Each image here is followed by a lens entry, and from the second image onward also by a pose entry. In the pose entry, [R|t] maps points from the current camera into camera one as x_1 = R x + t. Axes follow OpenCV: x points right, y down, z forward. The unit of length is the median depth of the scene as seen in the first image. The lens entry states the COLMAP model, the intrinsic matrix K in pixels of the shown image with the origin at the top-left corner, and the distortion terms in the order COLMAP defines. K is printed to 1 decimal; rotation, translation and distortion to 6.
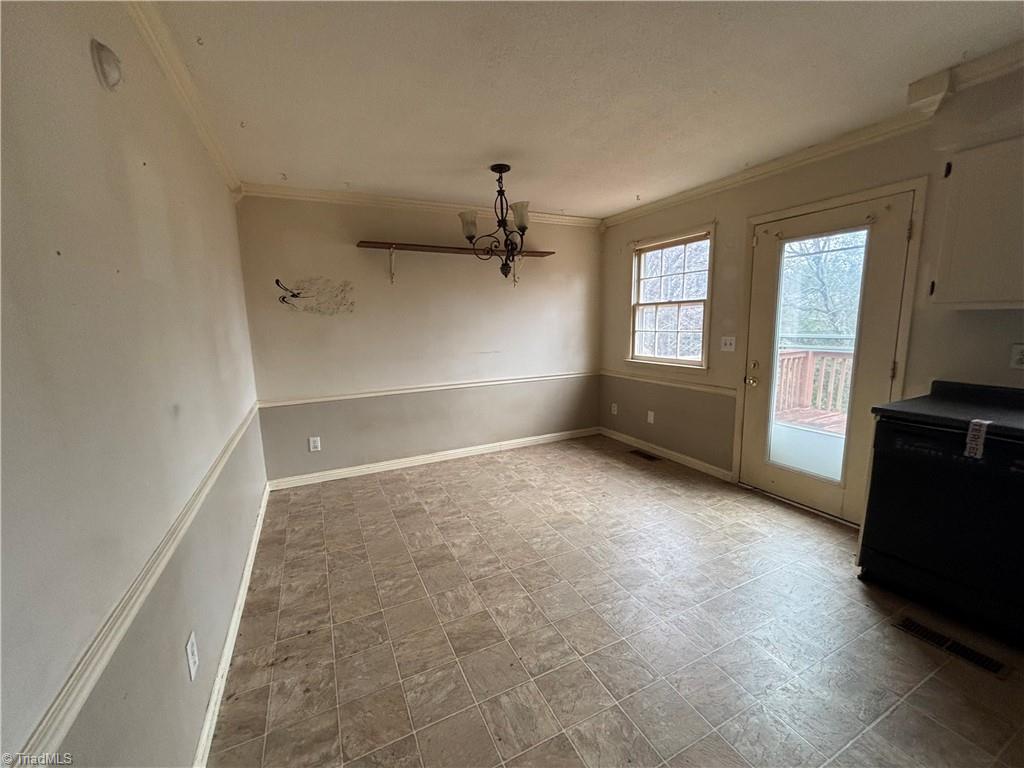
lens RADIAL K [[413.1, 0, 512.0], [0, 413.1, 384.0], [0, 0, 1]] dist [0.001331, 0.000363]
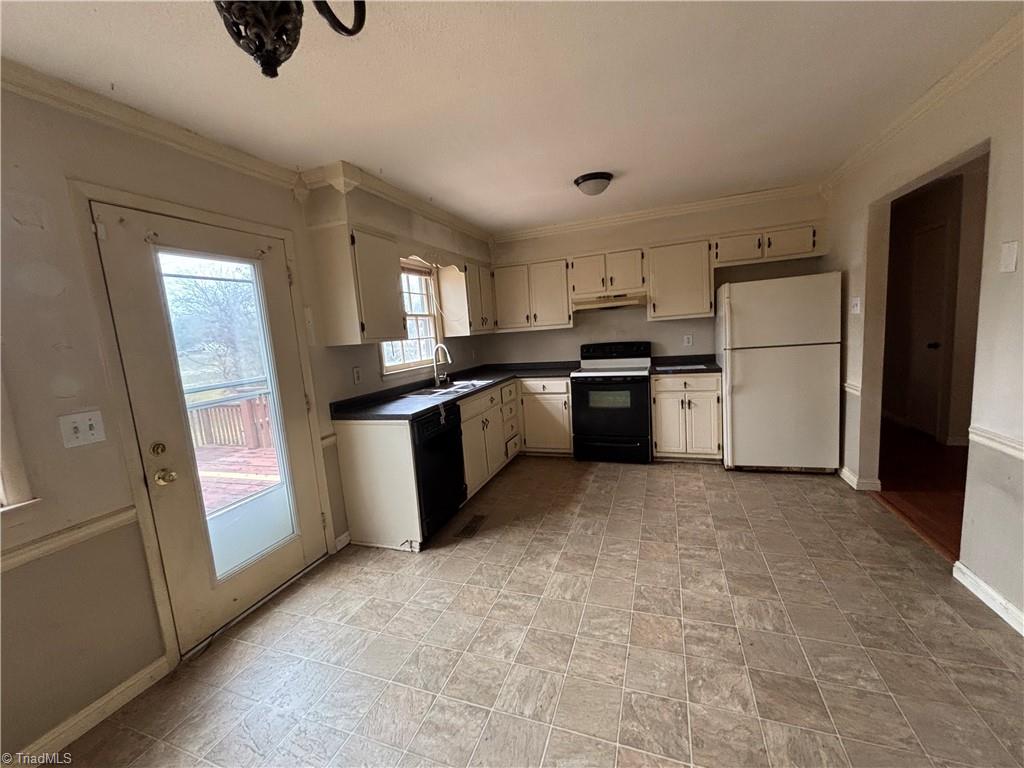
lens RADIAL K [[413.1, 0, 512.0], [0, 413.1, 384.0], [0, 0, 1]] dist [0.001331, 0.000363]
pose [[-0.693020, -0.019562, 0.720653, -0.185445], [0.202004, 0.954318, 0.220162, -0.174195], [-0.692039, 0.298151, -0.657410, 1.101394]]
